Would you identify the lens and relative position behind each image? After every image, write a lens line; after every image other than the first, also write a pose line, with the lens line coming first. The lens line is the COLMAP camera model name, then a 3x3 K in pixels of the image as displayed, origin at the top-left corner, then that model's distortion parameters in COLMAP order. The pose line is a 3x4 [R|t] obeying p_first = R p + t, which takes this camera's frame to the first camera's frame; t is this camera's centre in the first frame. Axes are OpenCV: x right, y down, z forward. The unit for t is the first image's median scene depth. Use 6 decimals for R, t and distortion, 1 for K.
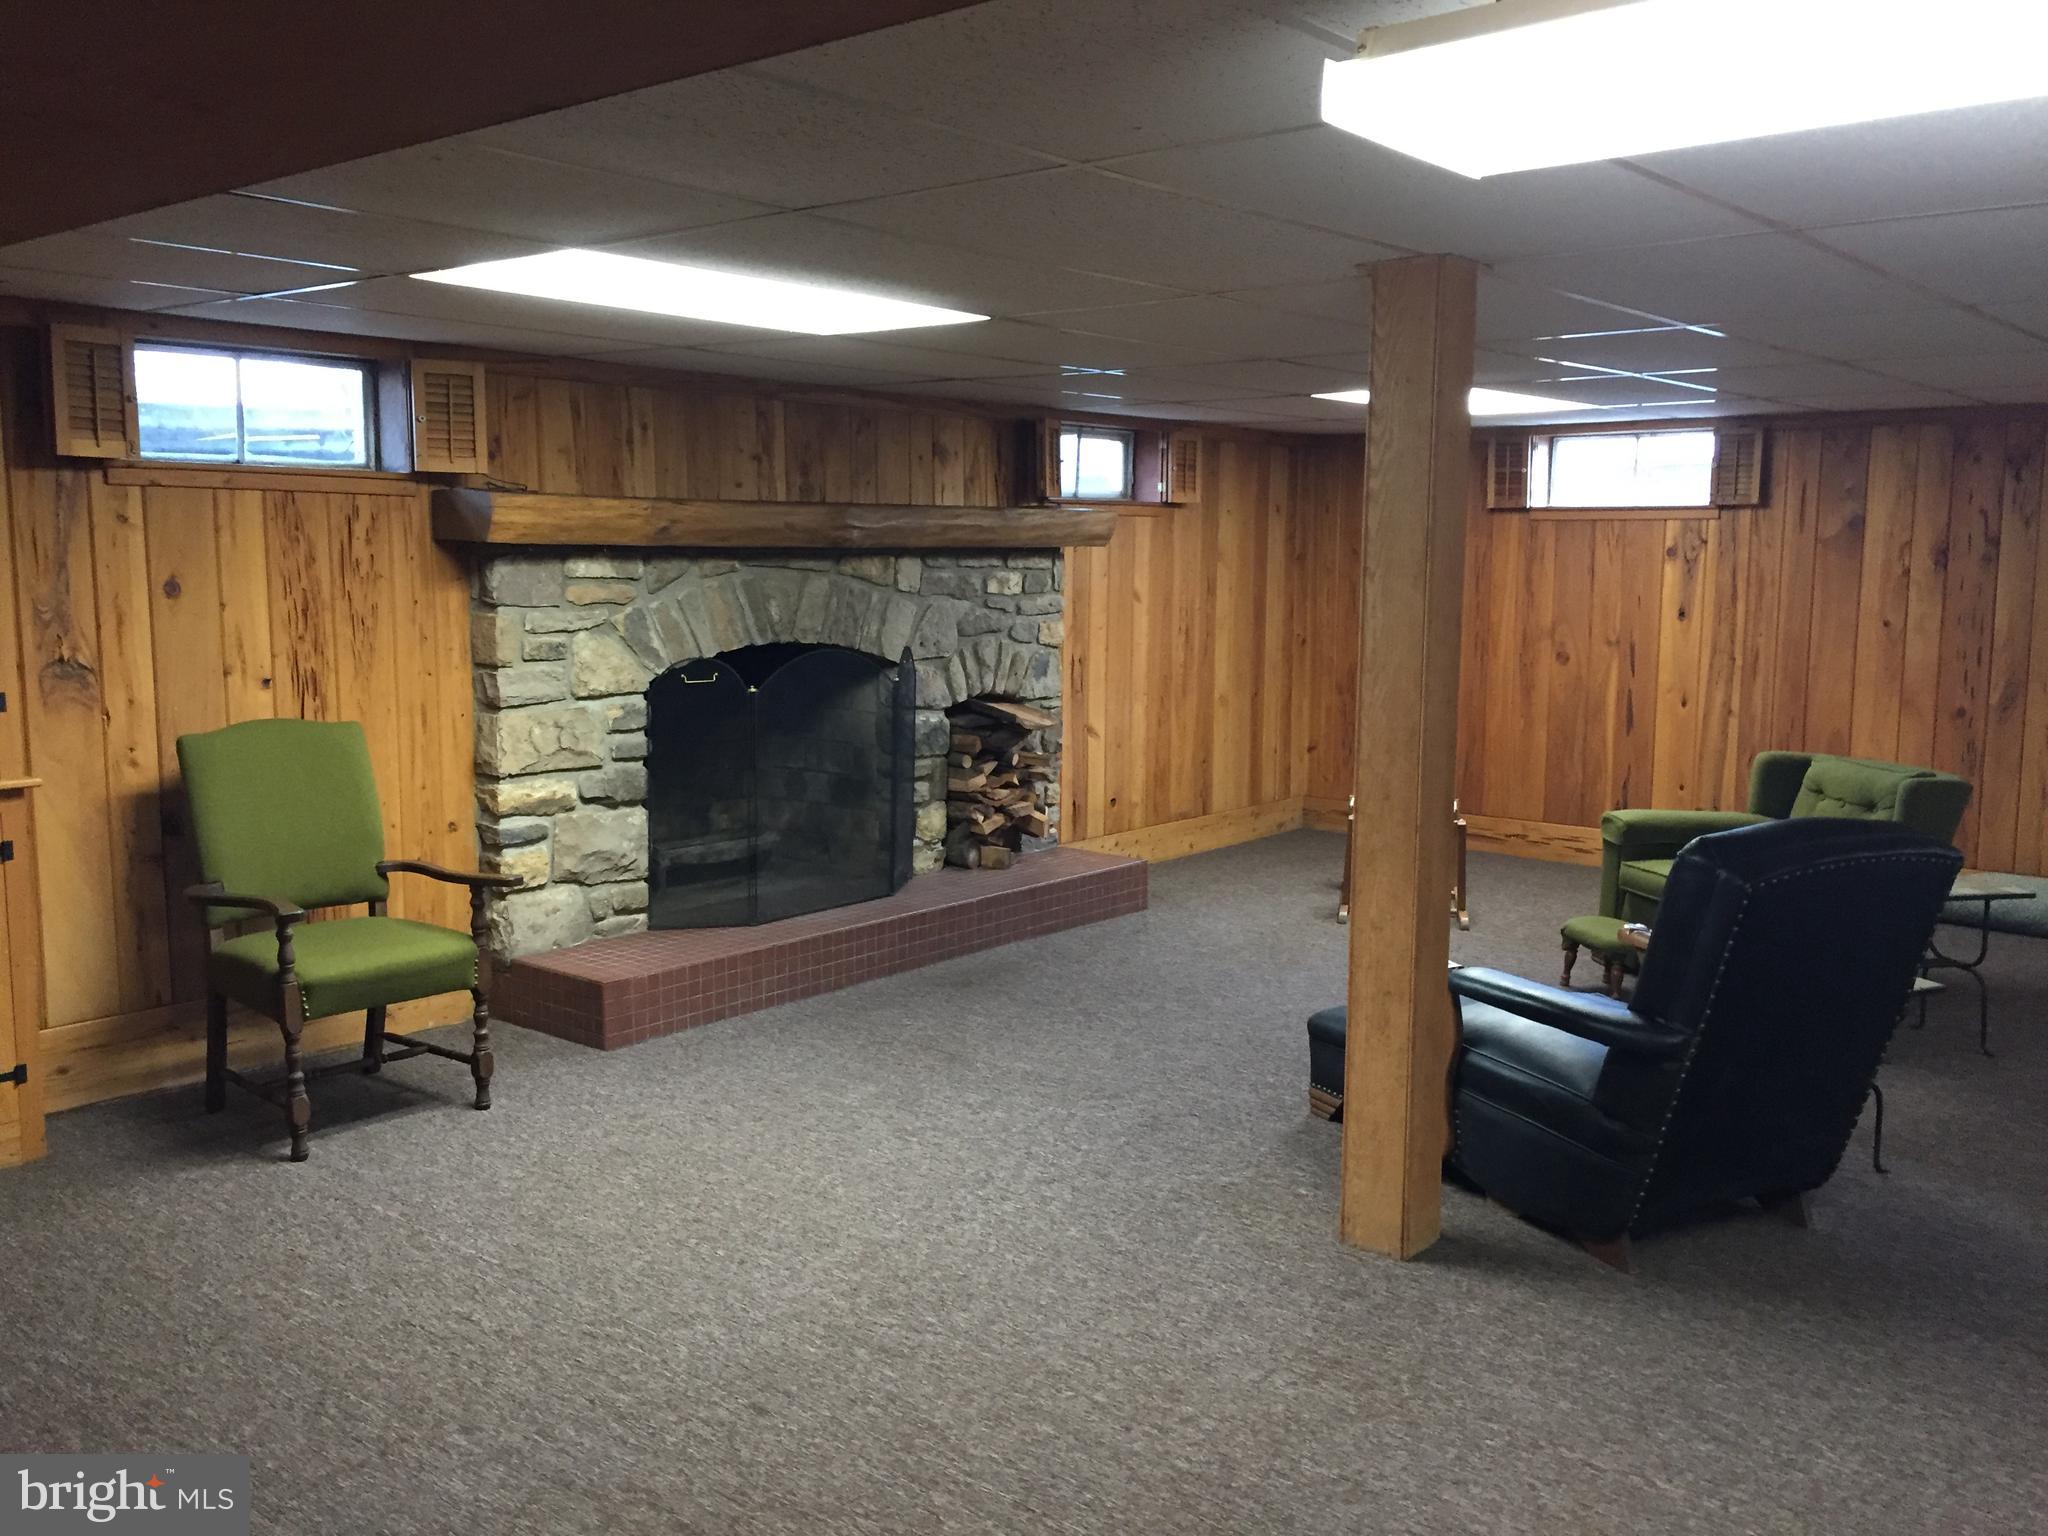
lens RADIAL K [[1742.2, 0, 1016.9], [0, 1742.2, 762.9], [0, 0, 1]] dist [0.074314, -0.084733]
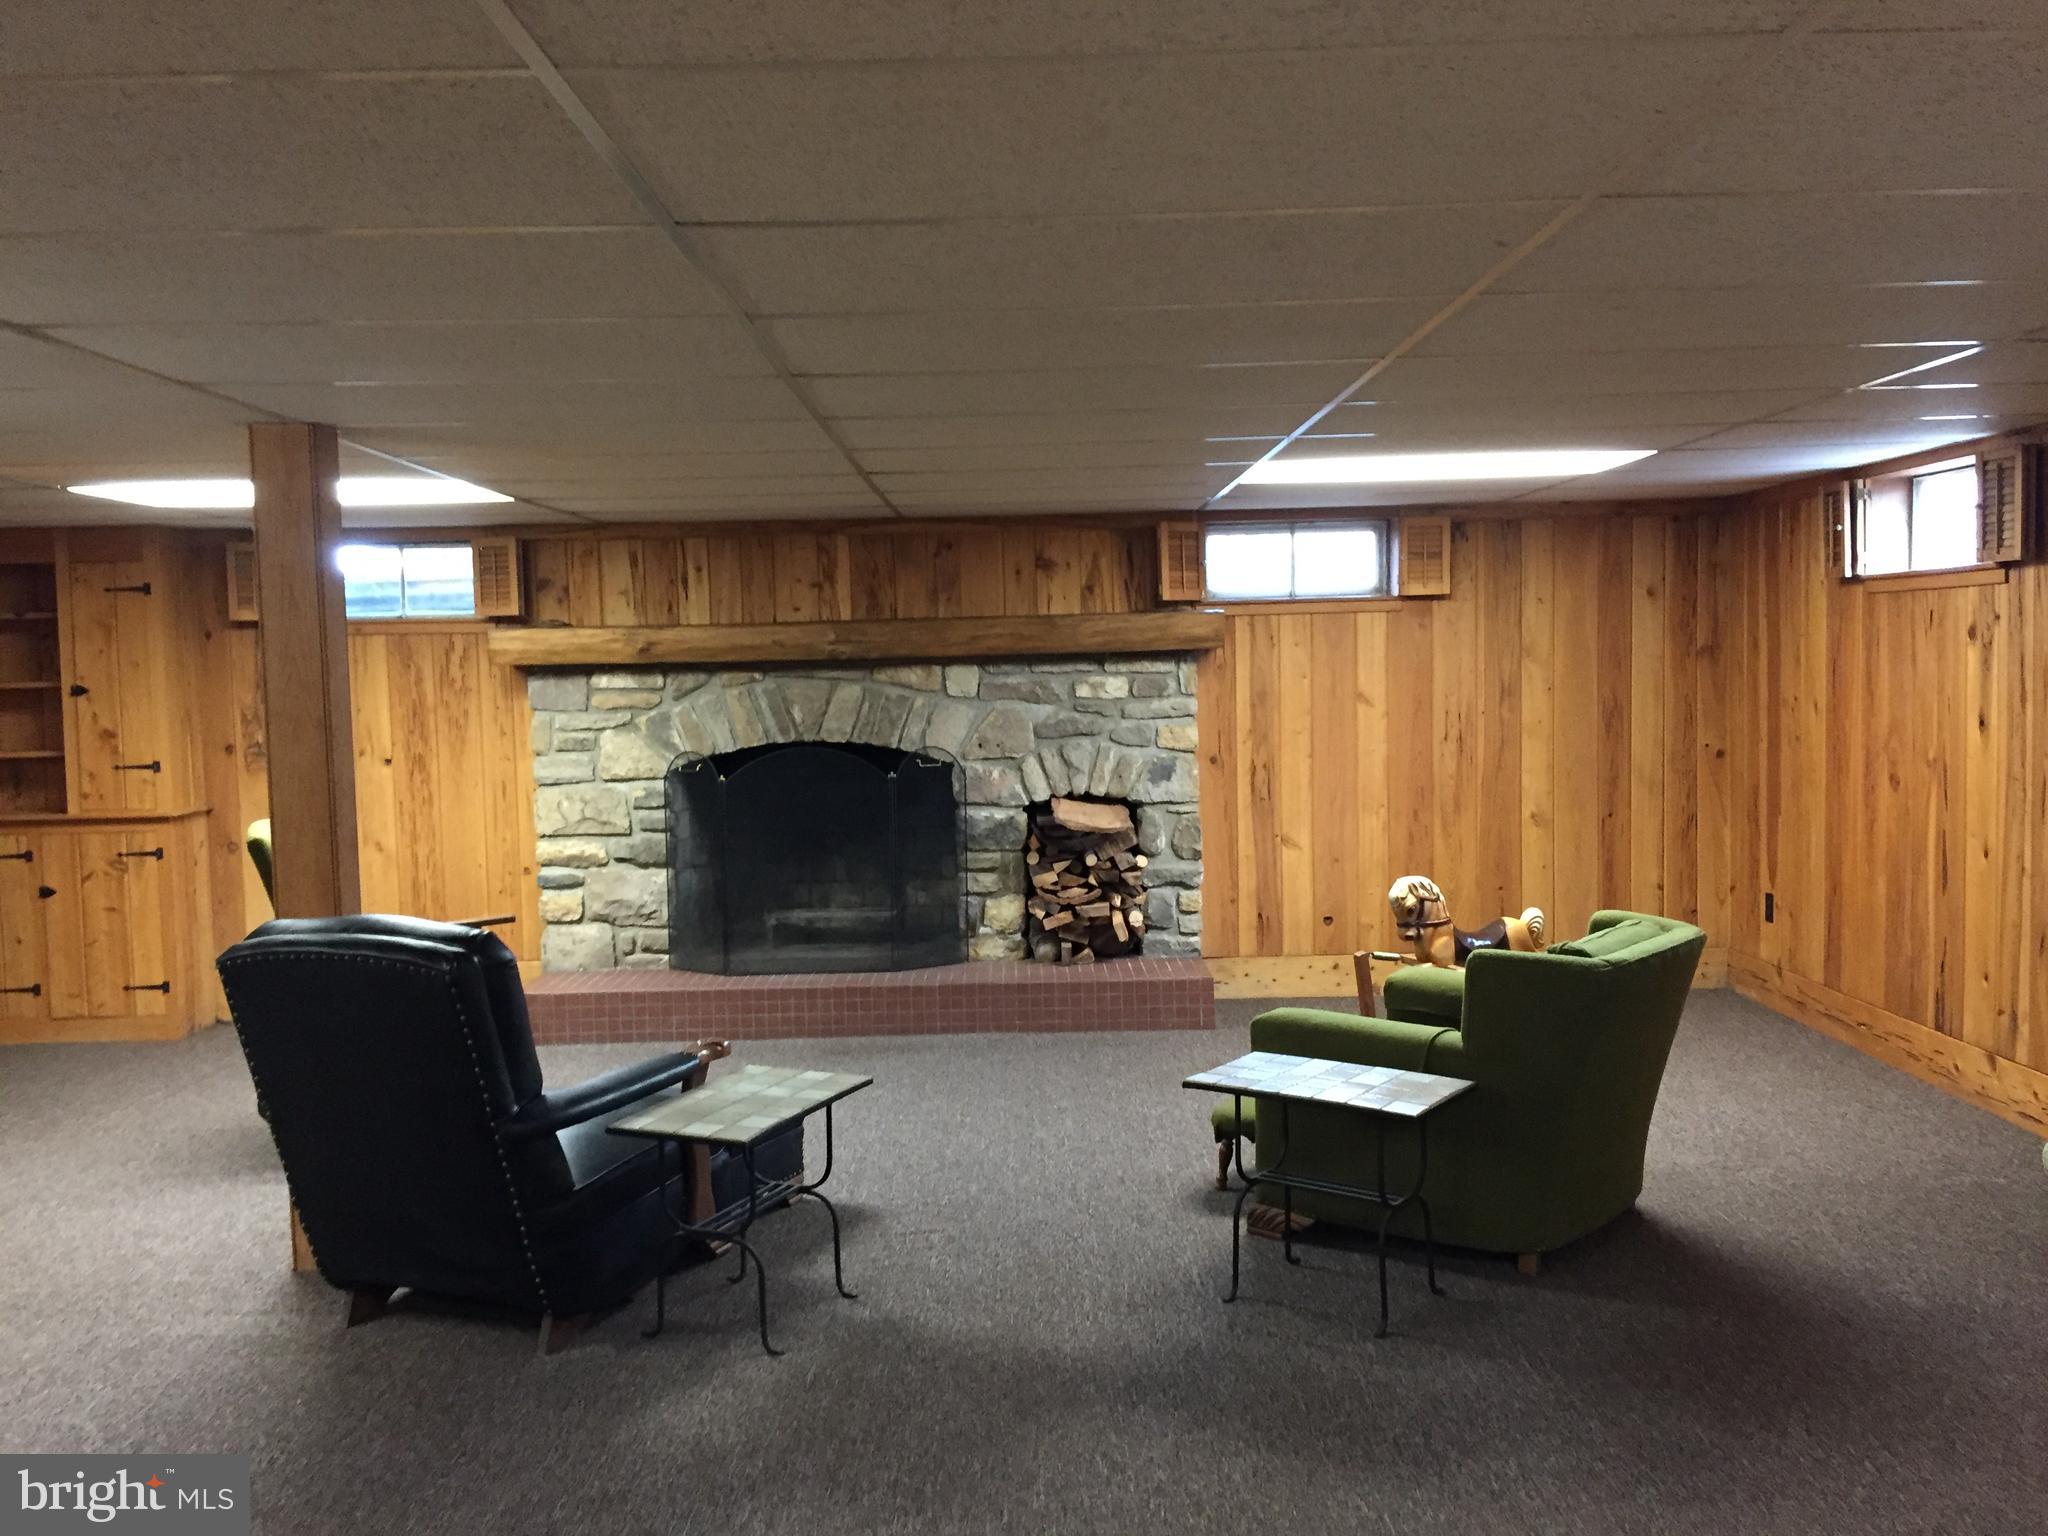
lens RADIAL K [[1742.2, 0, 1016.9], [0, 1742.2, 762.9], [0, 0, 1]] dist [0.074314, -0.084733]
pose [[0.647560, 0.023519, -0.761651, 0.886294], [-0.067758, 0.997341, -0.026811, -0.033832], [0.758996, 0.068970, 0.647432, 0.364260]]
